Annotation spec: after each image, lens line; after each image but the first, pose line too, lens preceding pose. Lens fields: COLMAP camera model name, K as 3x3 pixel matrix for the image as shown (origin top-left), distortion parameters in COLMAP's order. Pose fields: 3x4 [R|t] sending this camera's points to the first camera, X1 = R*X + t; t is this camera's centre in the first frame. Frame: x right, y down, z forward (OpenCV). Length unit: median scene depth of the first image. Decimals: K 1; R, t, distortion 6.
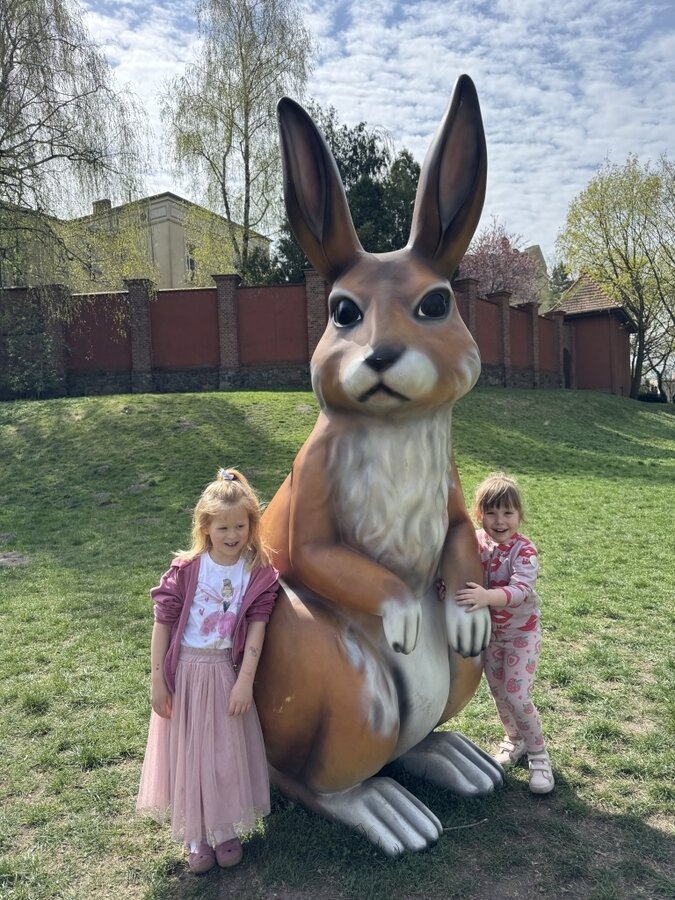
lens RADIAL K [[636.9, 0, 341.3], [0, 636.9, 453.4], [0, 0, 1]] dist [0.030647, -0.043363]
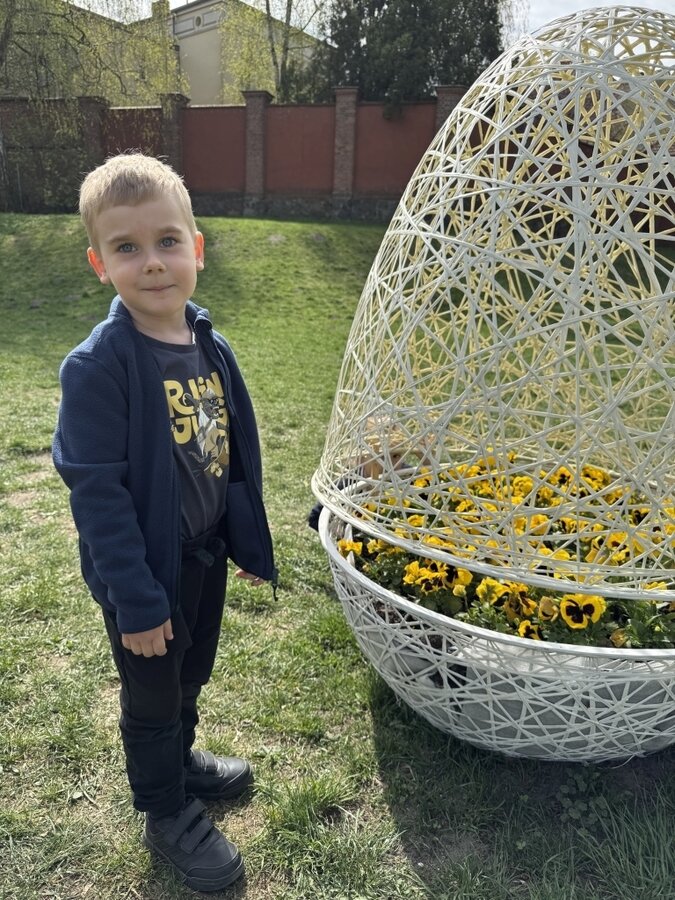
lens RADIAL K [[636.9, 0, 338.0], [0, 636.9, 454.2], [0, 0, 1]] dist [0.030647, -0.043363]
pose [[0.979819, 0.124506, -0.156373, 0.176606], [-0.083358, 0.965558, 0.246473, 0.001358], [0.181674, -0.228464, 0.956451, -0.031404]]
